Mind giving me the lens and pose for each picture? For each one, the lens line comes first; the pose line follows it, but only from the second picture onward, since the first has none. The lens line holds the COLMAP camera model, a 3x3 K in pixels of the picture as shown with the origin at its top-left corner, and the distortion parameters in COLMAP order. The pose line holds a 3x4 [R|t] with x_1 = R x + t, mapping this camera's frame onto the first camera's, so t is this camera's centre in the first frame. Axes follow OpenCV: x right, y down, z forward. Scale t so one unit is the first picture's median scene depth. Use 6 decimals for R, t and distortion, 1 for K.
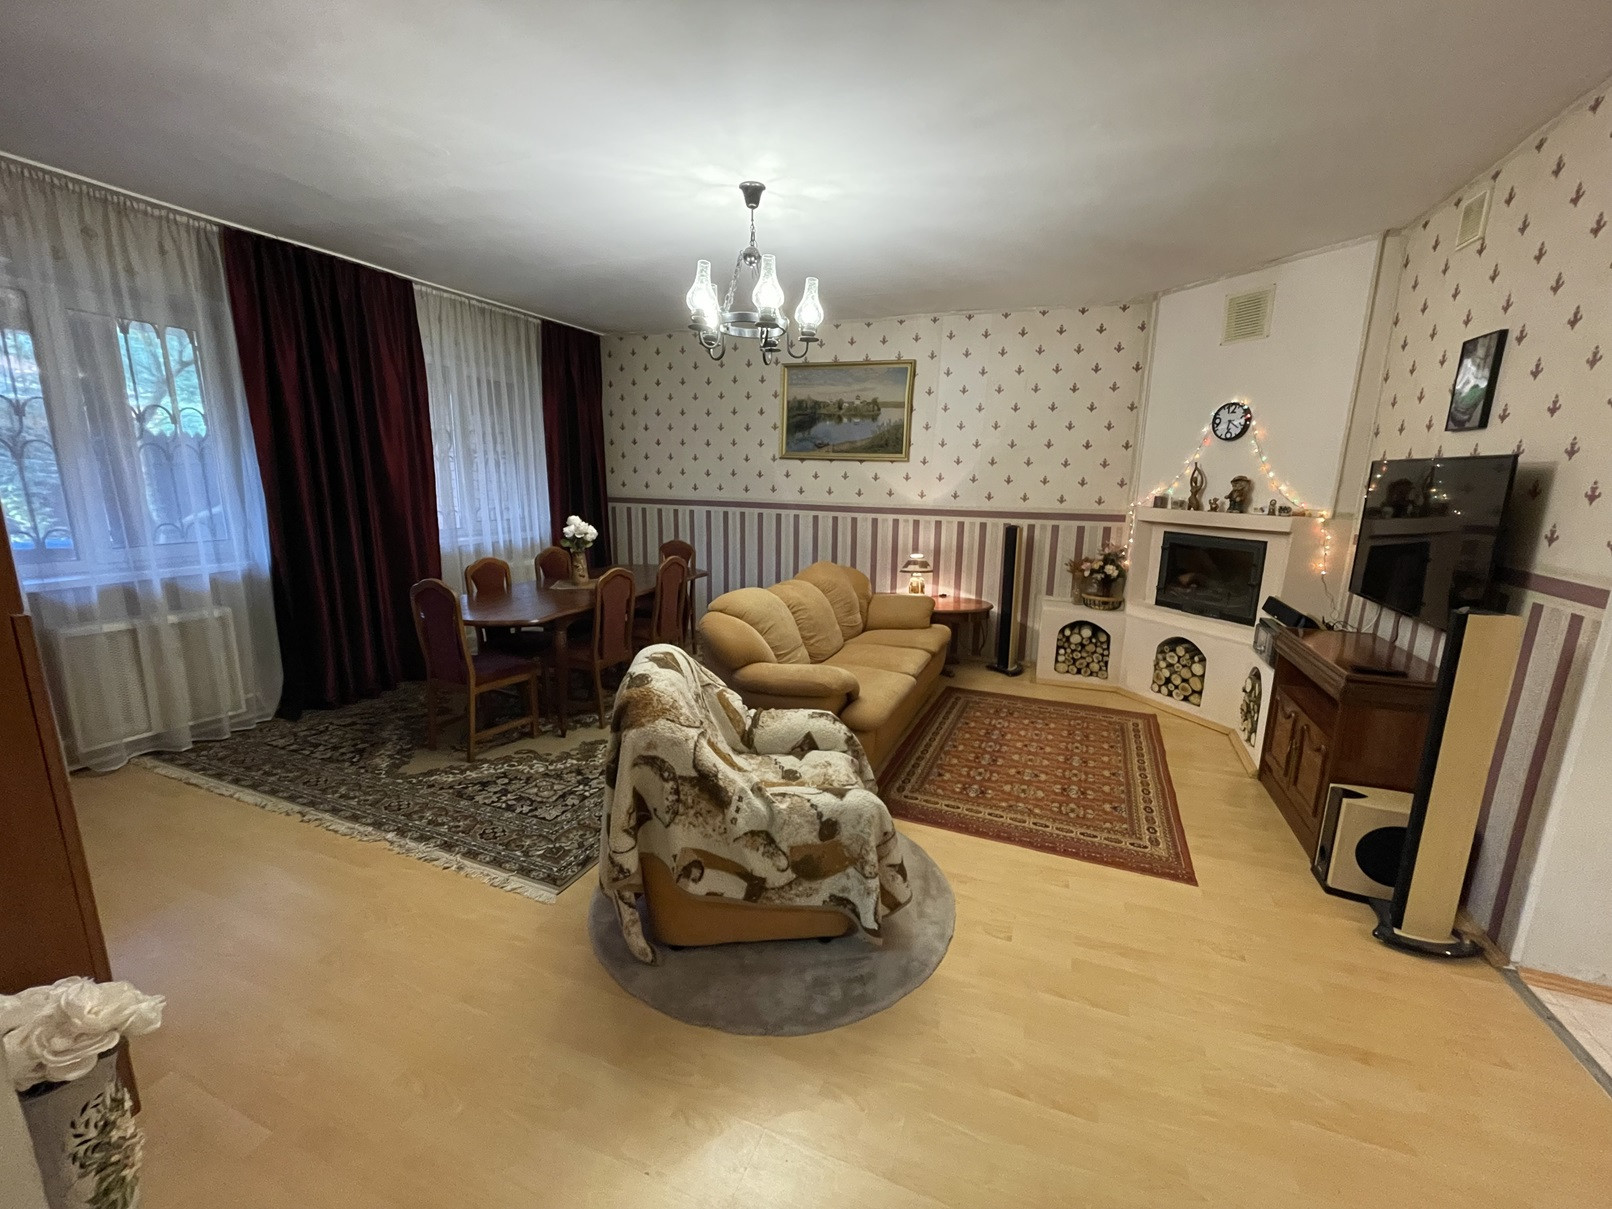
lens RADIAL K [[653.6, 0, 801.9], [0, 653.6, 606.5], [0, 0, 1]] dist [-0.003122, -0.000302]
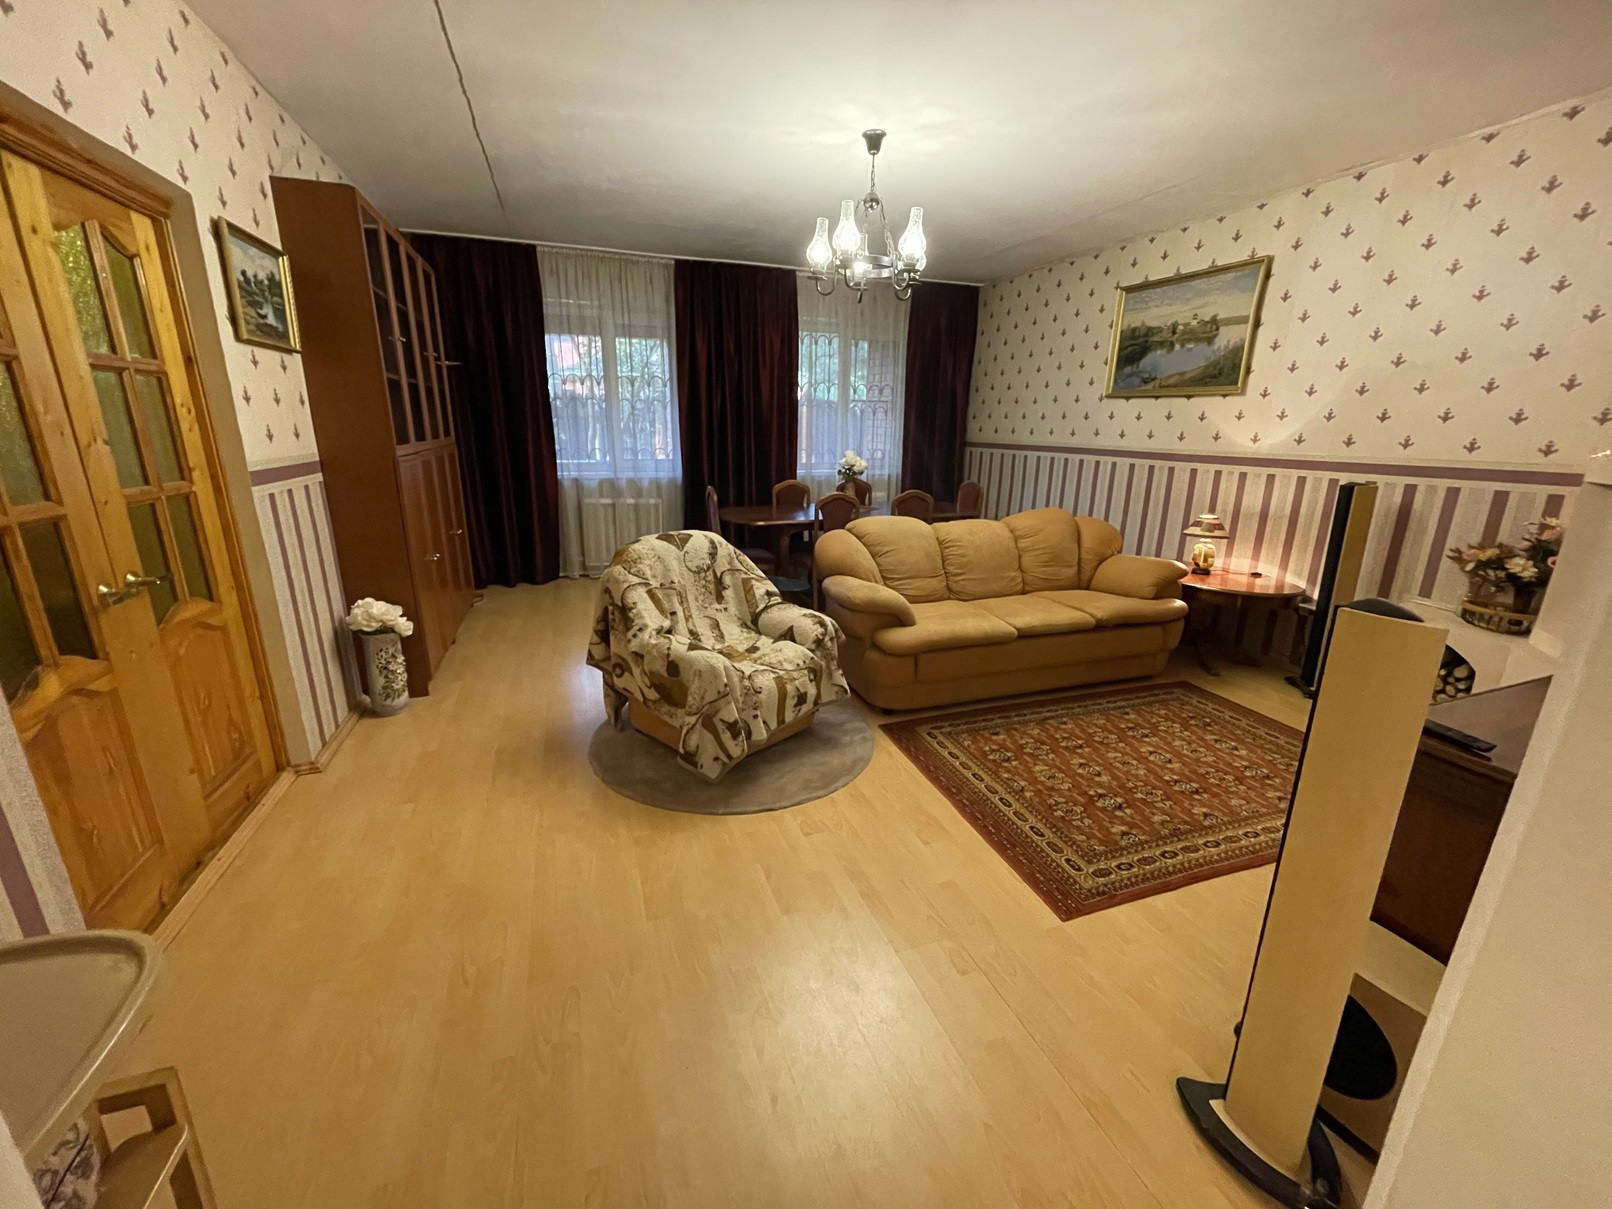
lens RADIAL K [[653.6, 0, 807.0], [0, 653.6, 607.6], [0, 0, 1]] dist [-0.003122, -0.000302]
pose [[0.656172, 0.195411, -0.728871, 0.450409], [-0.151535, 0.980336, 0.126408, 0.003955], [0.739240, 0.027504, 0.672880, 0.117004]]
